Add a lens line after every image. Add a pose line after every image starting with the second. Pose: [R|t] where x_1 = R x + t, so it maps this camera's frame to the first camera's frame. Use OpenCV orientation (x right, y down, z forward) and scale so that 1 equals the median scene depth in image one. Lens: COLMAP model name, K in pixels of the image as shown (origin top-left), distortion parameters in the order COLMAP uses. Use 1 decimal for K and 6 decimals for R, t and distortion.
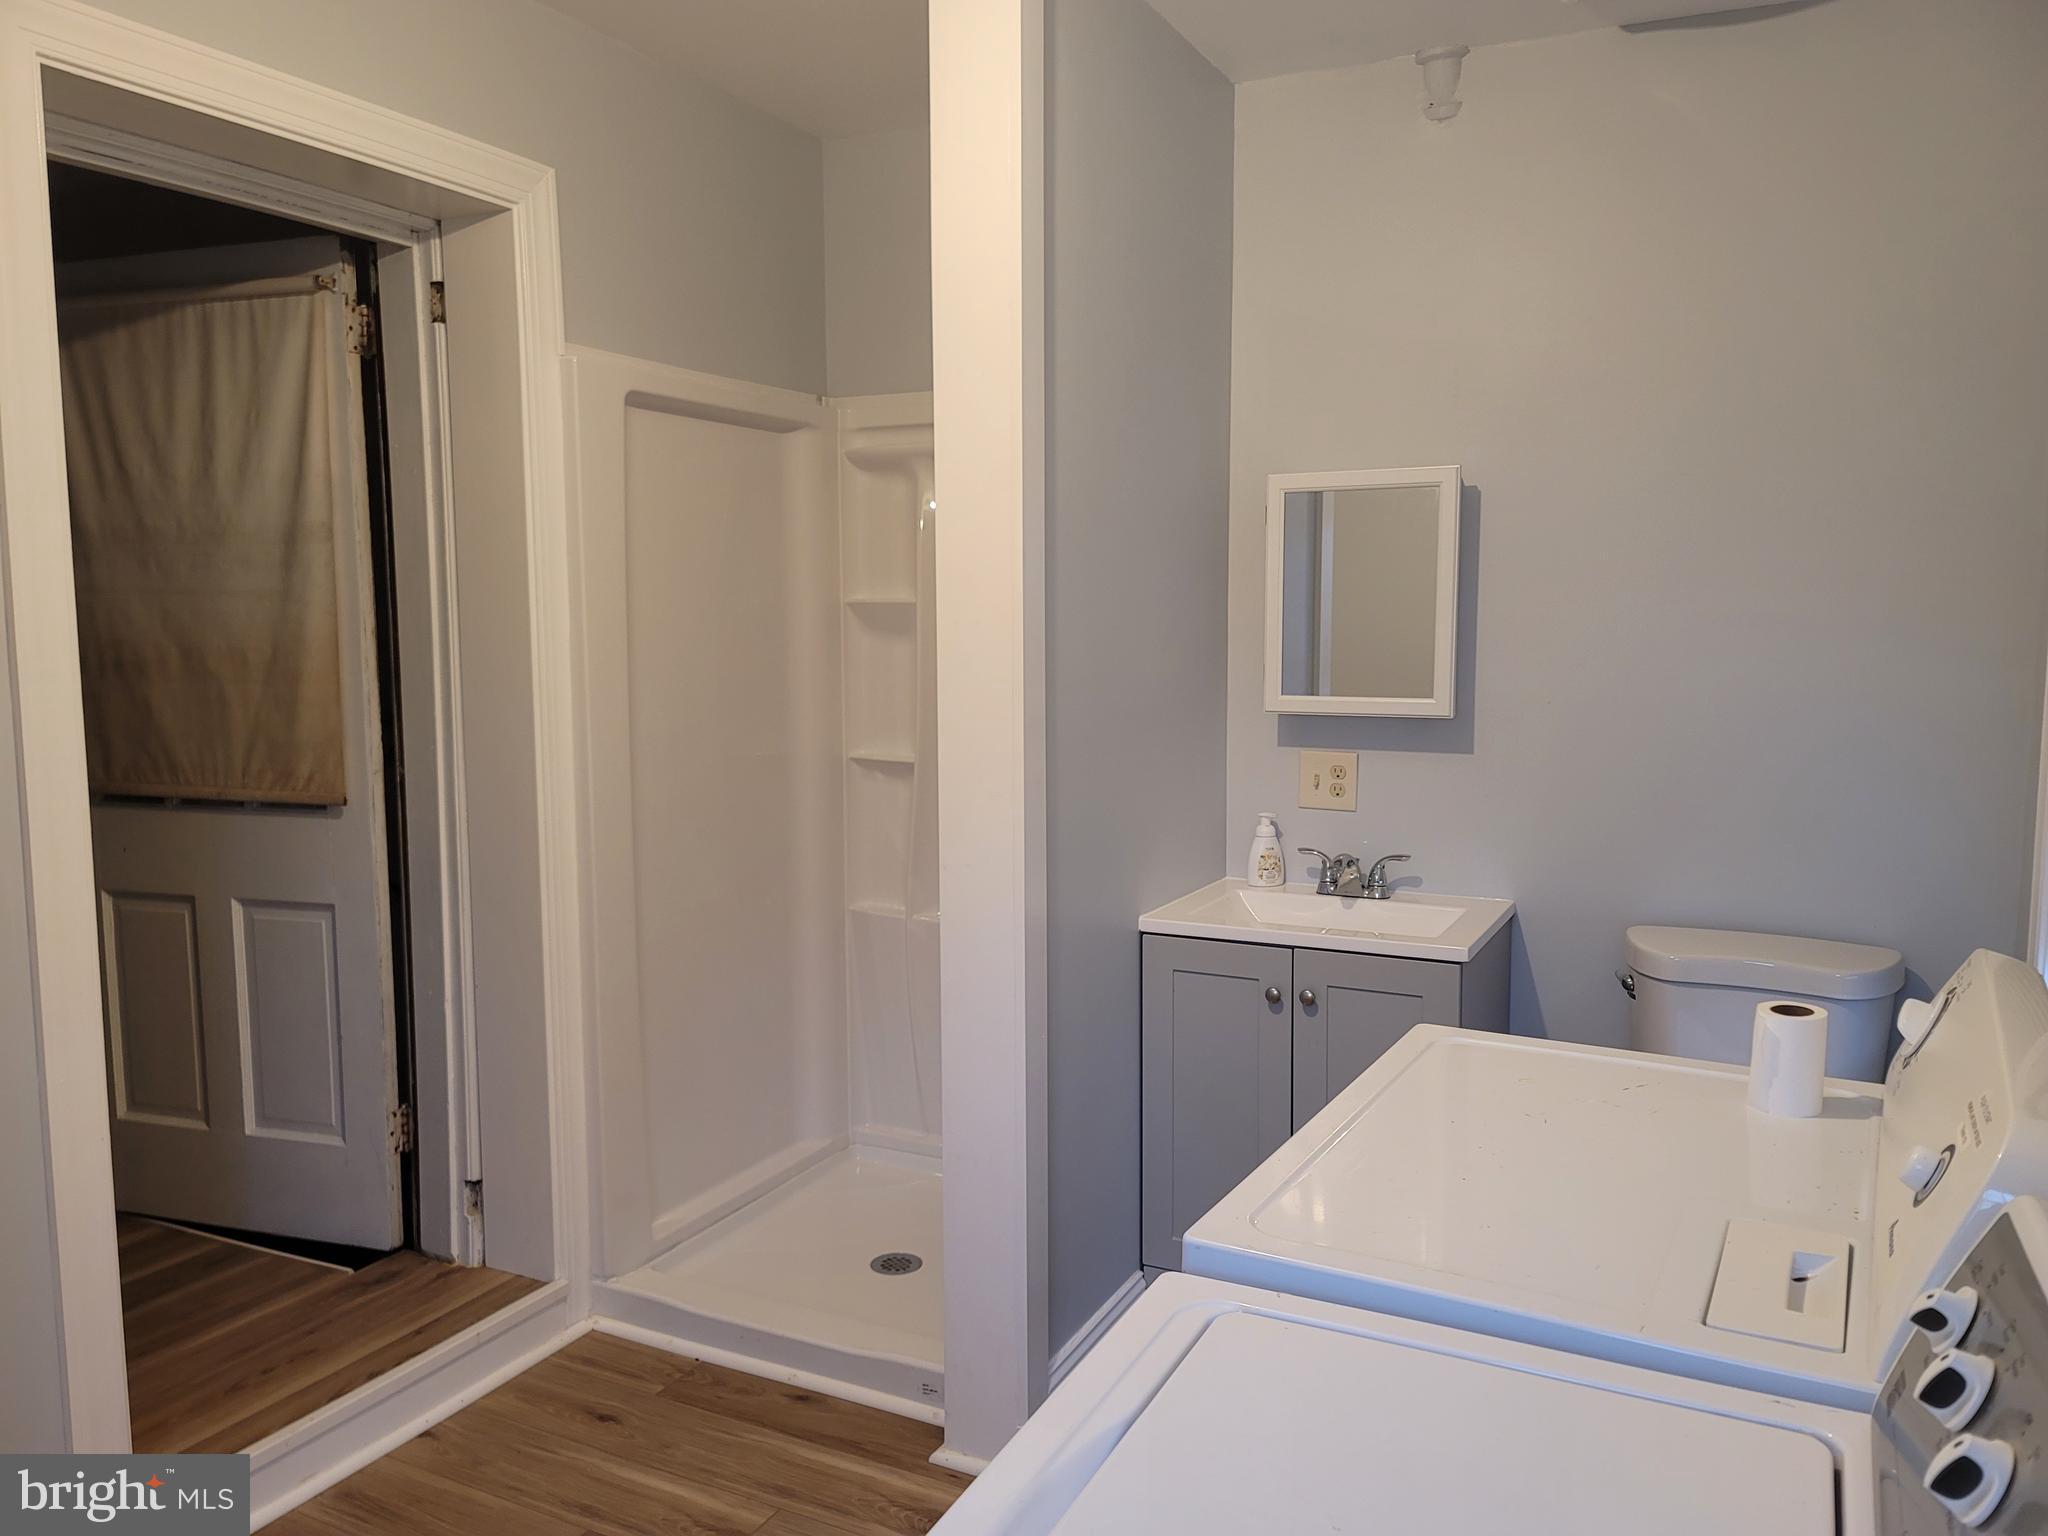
lens RADIAL K [[1510.9, 0, 1031.1], [0, 1510.9, 767.4], [0, 0, 1]] dist [0.062259, -0.051335]
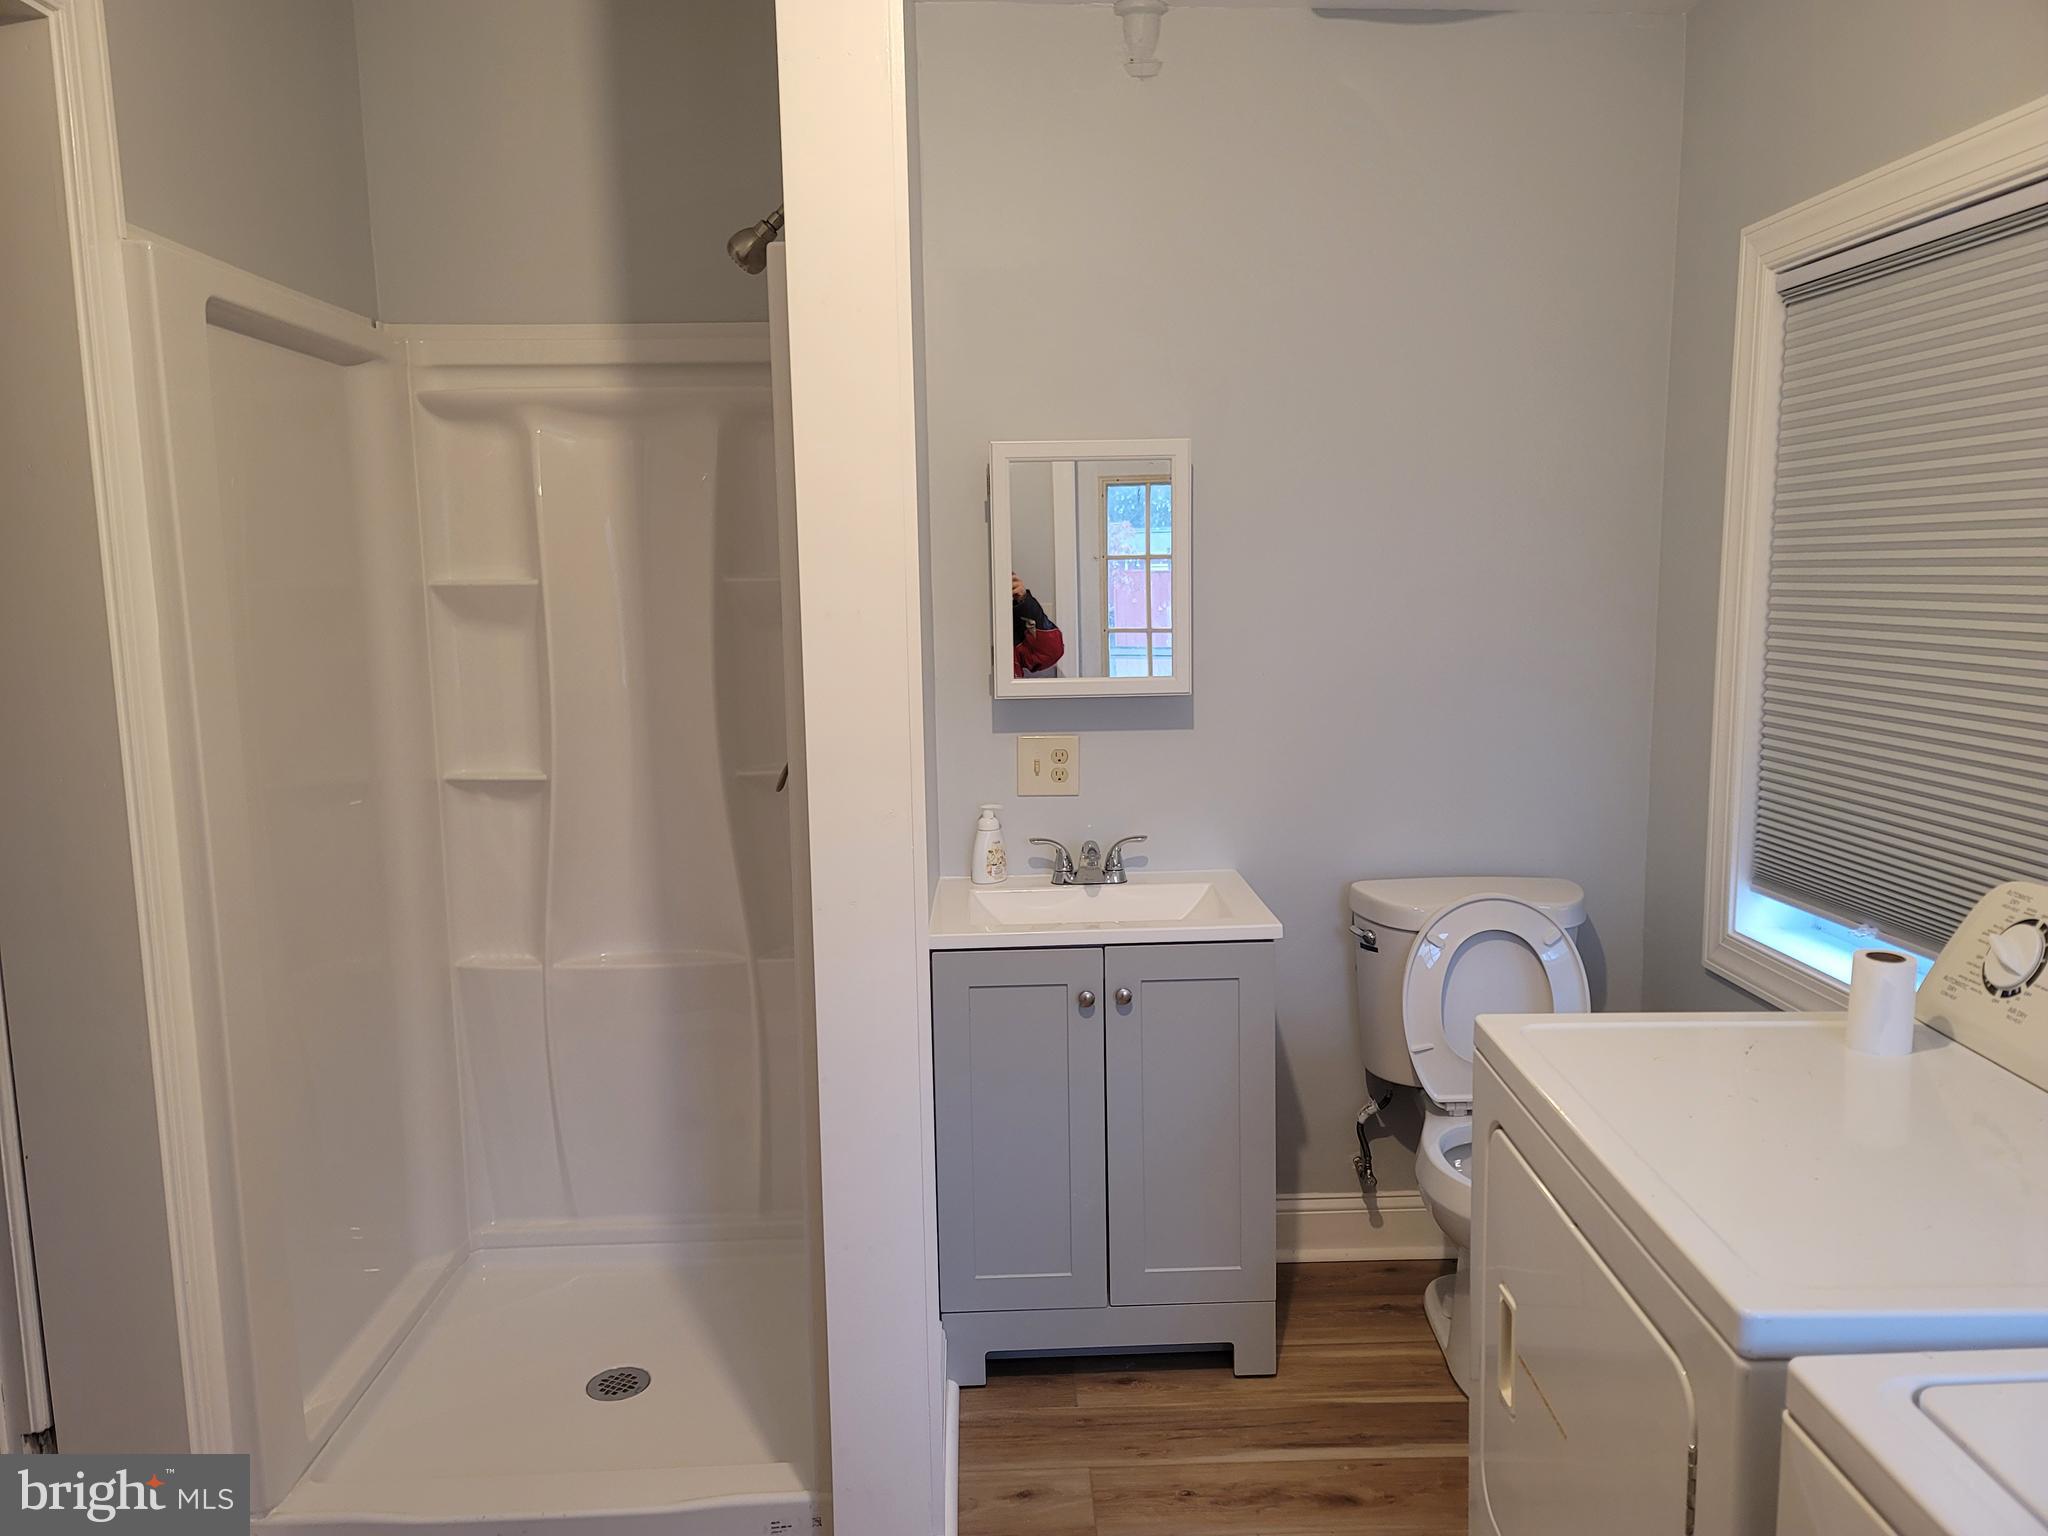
lens RADIAL K [[1510.9, 0, 1027.3], [0, 1510.9, 776.8], [0, 0, 1]] dist [0.062259, -0.051335]
pose [[0.879679, -0.077181, 0.469263, -0.266340], [0.064642, 0.996990, 0.042801, -0.026245], [-0.471154, -0.007317, 0.882021, 0.167016]]
